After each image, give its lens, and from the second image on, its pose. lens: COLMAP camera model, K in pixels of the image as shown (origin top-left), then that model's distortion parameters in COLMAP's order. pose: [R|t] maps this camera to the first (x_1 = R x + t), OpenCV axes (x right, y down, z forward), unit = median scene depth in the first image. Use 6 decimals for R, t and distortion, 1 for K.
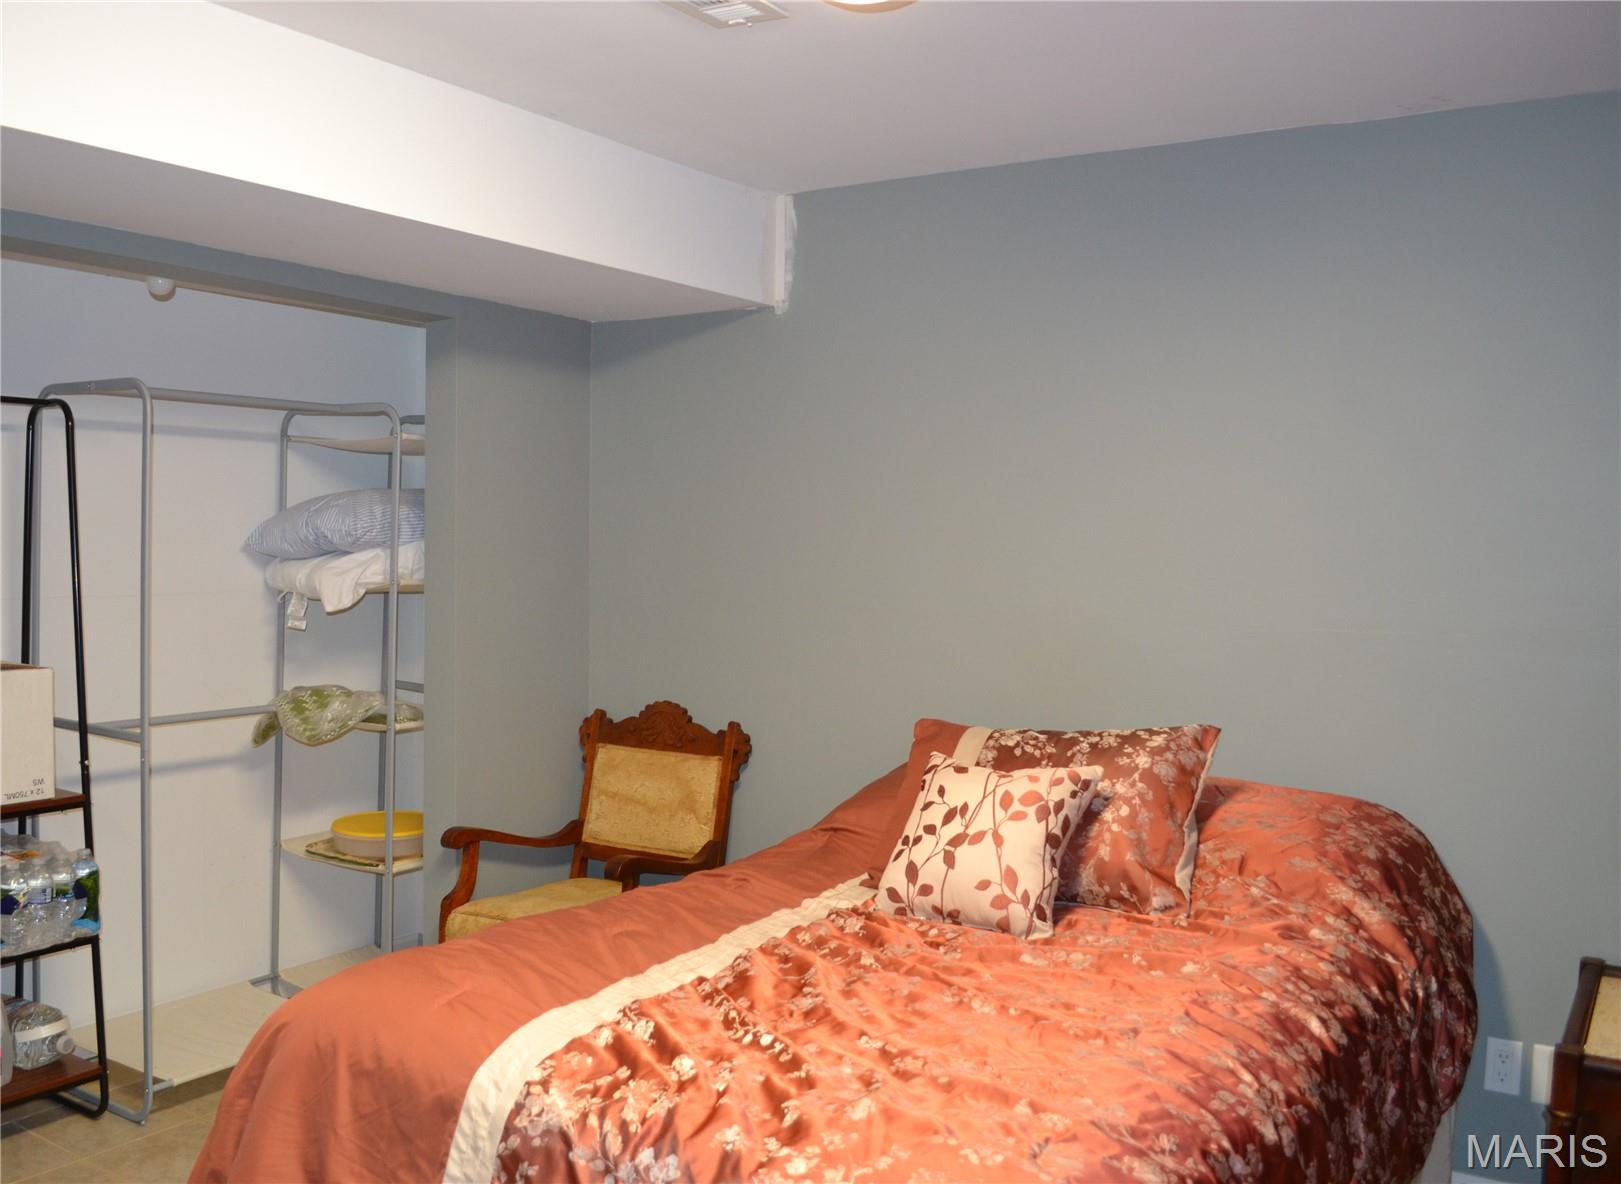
lens RADIAL K [[1521.9, 0, 810.6], [0, 1521.9, 592.7], [0, 0, 1]] dist [-0.000297, 0.000000]
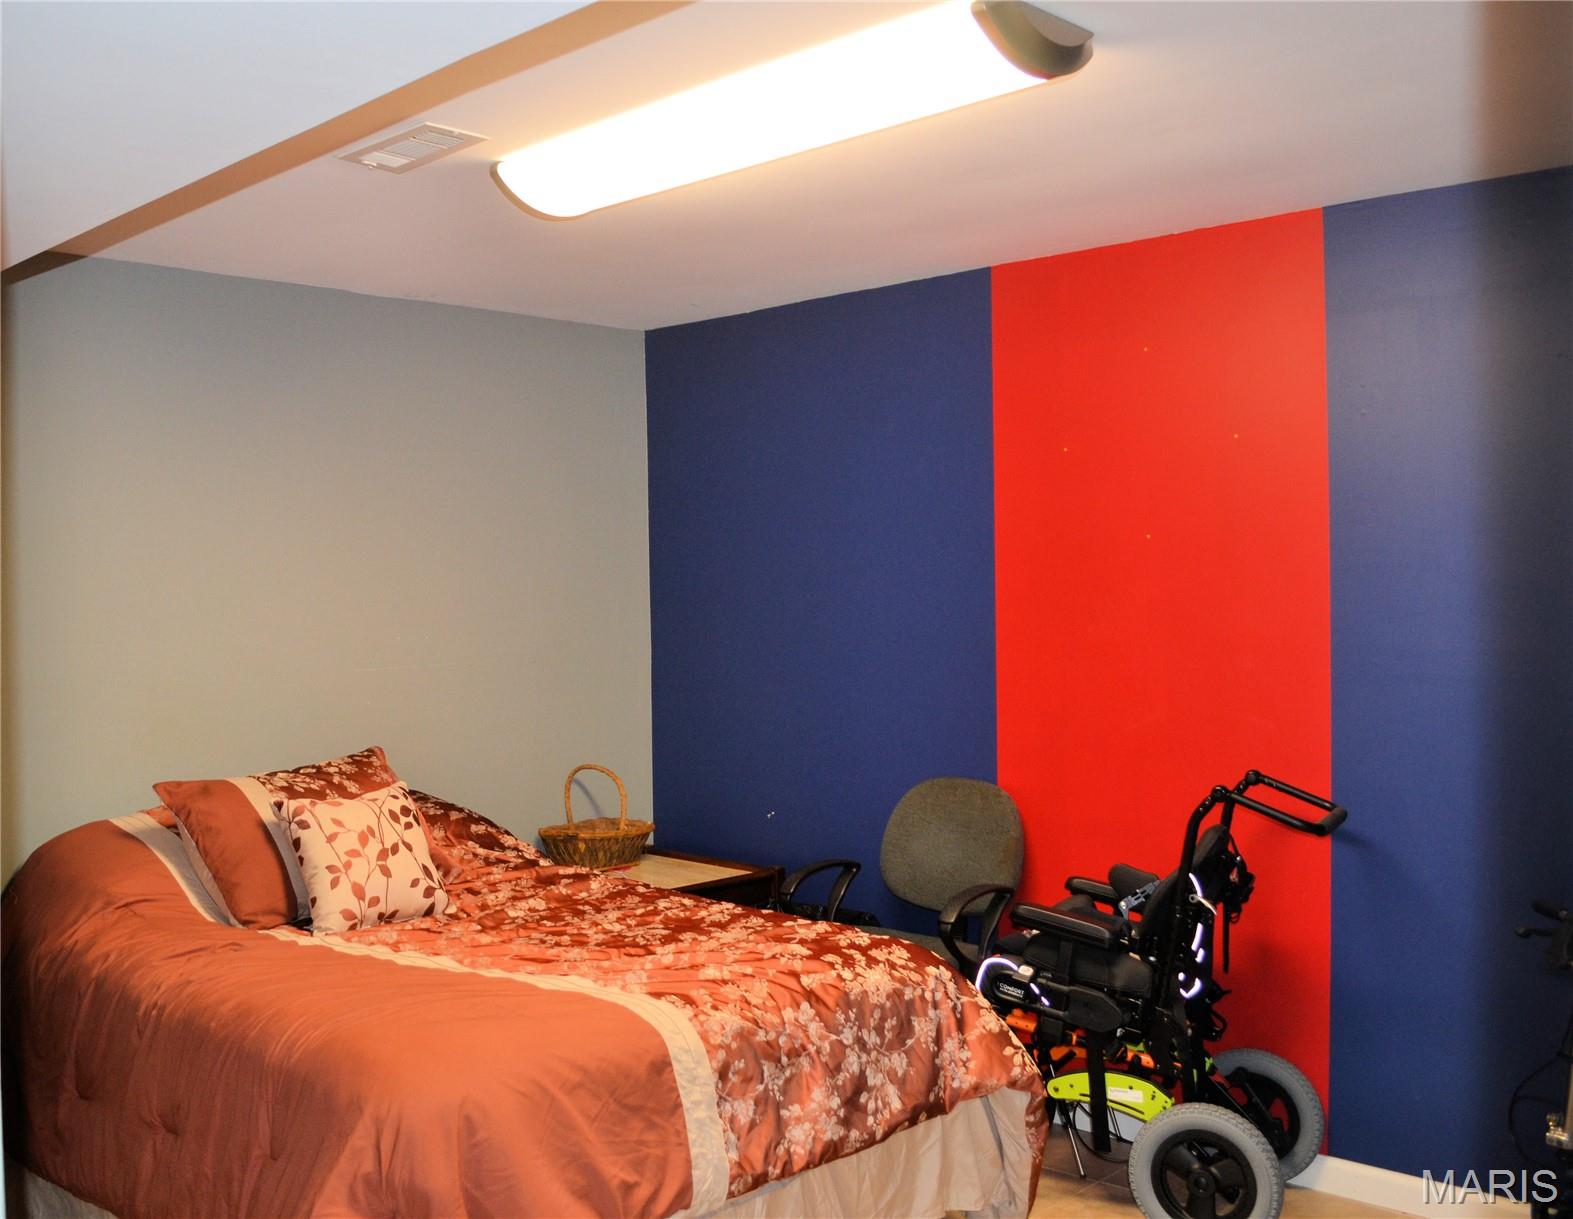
lens RADIAL K [[1384.6, 0, 786.6], [0, 1384.6, 610.9], [0, 0, 1]] dist [0.002067, 0.000482]
pose [[0.169931, -0.018203, 0.985288, -0.943713], [0.054294, 0.998484, 0.009083, -0.024259], [-0.983959, 0.051951, 0.170661, 0.491609]]
